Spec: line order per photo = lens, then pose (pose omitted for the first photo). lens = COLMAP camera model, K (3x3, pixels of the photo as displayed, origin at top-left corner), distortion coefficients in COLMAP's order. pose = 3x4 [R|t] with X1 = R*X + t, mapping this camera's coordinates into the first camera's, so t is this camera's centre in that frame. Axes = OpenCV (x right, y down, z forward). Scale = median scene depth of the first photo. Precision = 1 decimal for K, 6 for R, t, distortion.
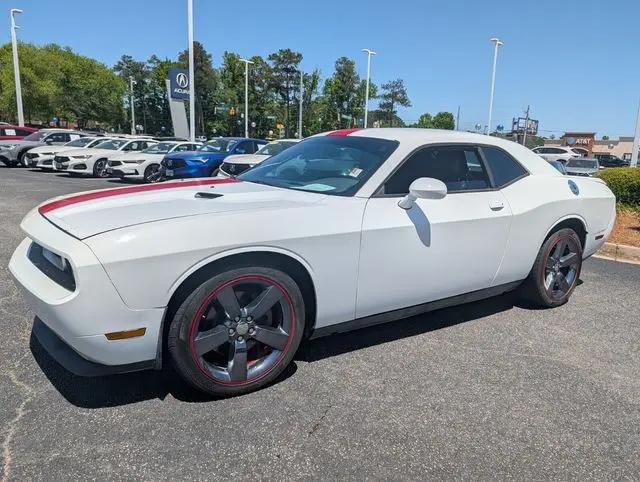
lens RADIAL K [[463.8, 0, 324.2], [0, 463.8, 243.1], [0, 0, 1]] dist [0.003462, 0.000375]
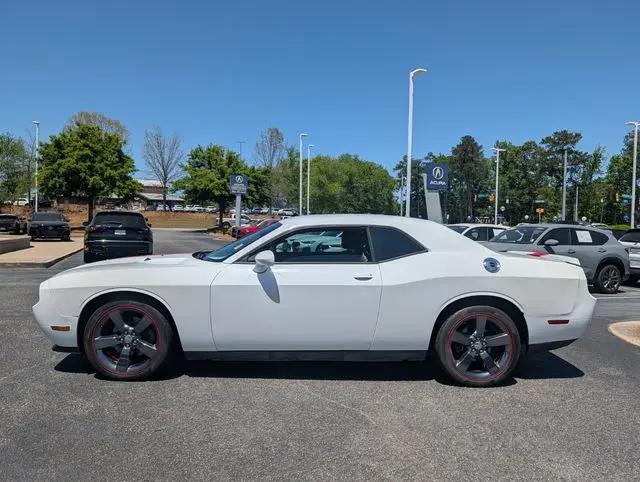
lens RADIAL K [[463.8, 0, 324.2], [0, 463.8, 243.1], [0, 0, 1]] dist [0.003462, 0.000375]
pose [[0.836171, -0.005324, -0.548443, 0.199149], [-0.095171, 0.983375, -0.154646, 0.005782], [0.540149, 0.181506, 0.821763, -0.005367]]
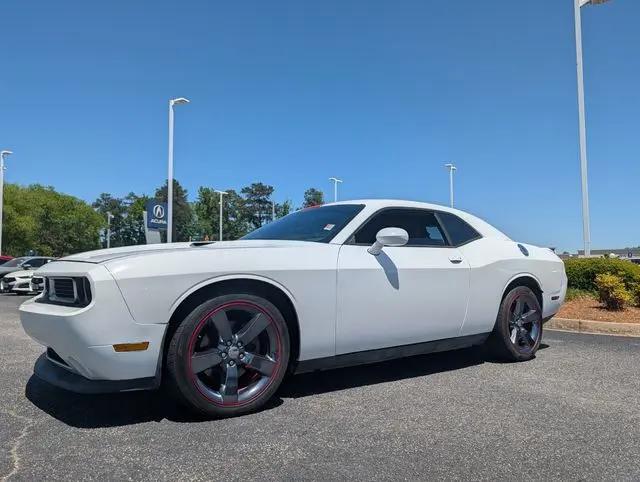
lens RADIAL K [[466.8, 0, 314.3], [0, 466.8, 252.8], [0, 0, 1]] dist [0.002606, 0.000173]
pose [[0.998620, -0.035336, 0.038845, -0.003156], [0.043790, 0.968634, -0.244604, 0.035628], [-0.028983, 0.245967, 0.968845, -0.020303]]
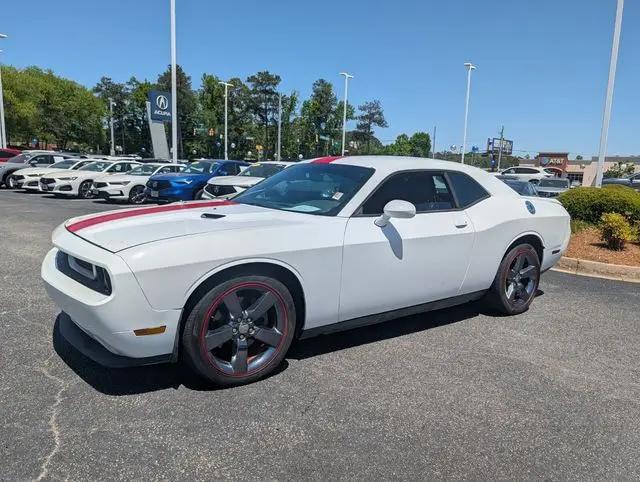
lens RADIAL K [[464.4, 0, 309.8], [0, 464.4, 247.8], [0, 0, 1]] dist [0.005810, -0.000202]
pose [[0.999869, -0.005121, 0.015333, -0.003823], [0.005610, 0.999471, -0.032039, 0.002801], [-0.015161, 0.032121, 0.999369, -0.029251]]
